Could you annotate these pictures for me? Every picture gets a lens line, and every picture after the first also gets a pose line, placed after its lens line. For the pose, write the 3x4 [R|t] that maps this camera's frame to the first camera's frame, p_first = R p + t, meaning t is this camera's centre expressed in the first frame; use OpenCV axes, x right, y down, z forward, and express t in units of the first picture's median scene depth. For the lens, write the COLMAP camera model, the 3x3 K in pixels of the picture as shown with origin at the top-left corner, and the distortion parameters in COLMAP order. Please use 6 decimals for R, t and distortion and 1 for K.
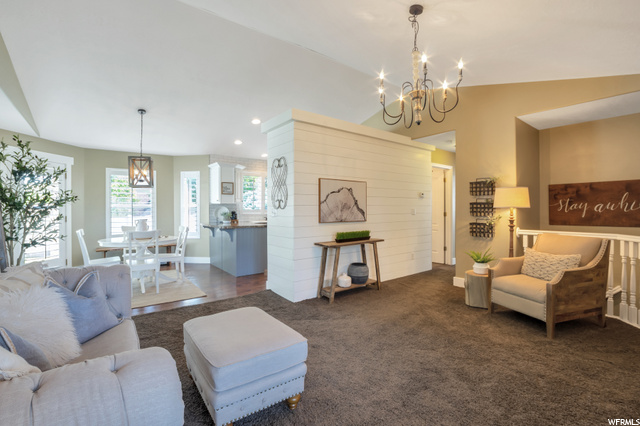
lens RADIAL K [[288.3, 0, 319.1], [0, 288.3, 211.1], [0, 0, 1]] dist [-0.020783, -0.000038]
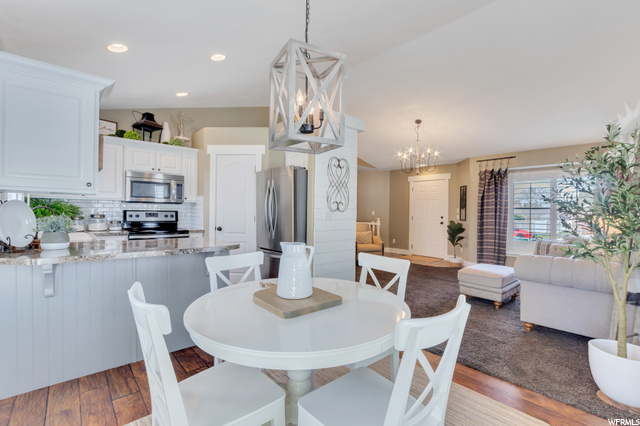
lens RADIAL K [[288.3, 0, 319.8], [0, 288.3, 213.6], [0, 0, 1]] dist [-0.020783, -0.000038]
pose [[-0.059032, -0.007499, 0.998228, -1.076340], [-0.006964, 0.999951, 0.007100, -0.007535], [-0.998232, -0.006532, -0.059082, 1.112536]]
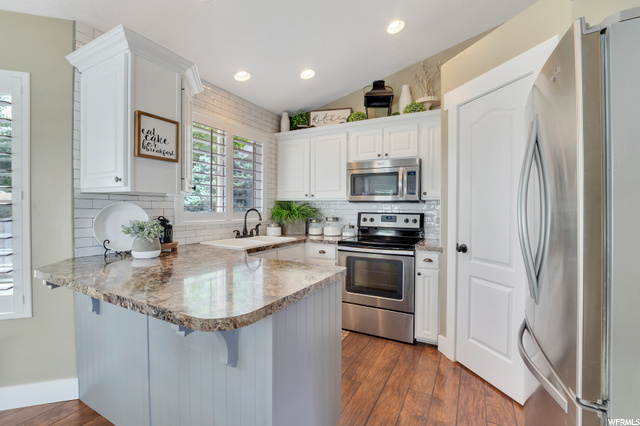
lens RADIAL K [[288.3, 0, 320.4], [0, 288.3, 212.2], [0, 0, 1]] dist [-0.020783, -0.000038]
pose [[0.905748, 0.000819, 0.423816, -0.451096], [-0.005028, 0.999949, 0.008815, -0.014488], [-0.423787, -0.010115, 0.905705, 1.038792]]
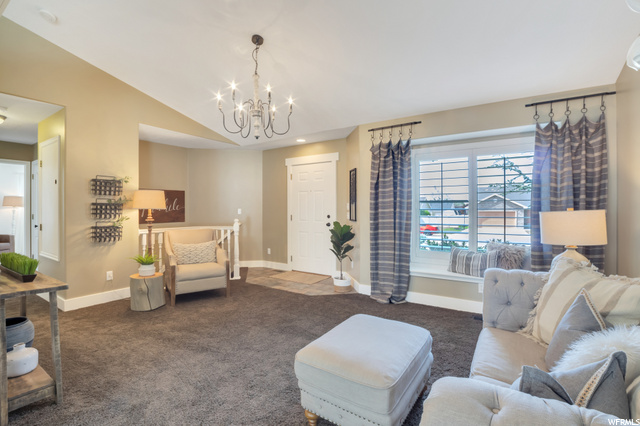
lens RADIAL K [[288.3, 0, 320.4], [0, 288.3, 210.3], [0, 0, 1]] dist [-0.020783, -0.000038]
pose [[-0.310934, 0.000317, 0.950431, -0.517192], [0.005918, 0.999981, 0.001603, -0.005206], [-0.950413, 0.006123, -0.310930, 0.673961]]
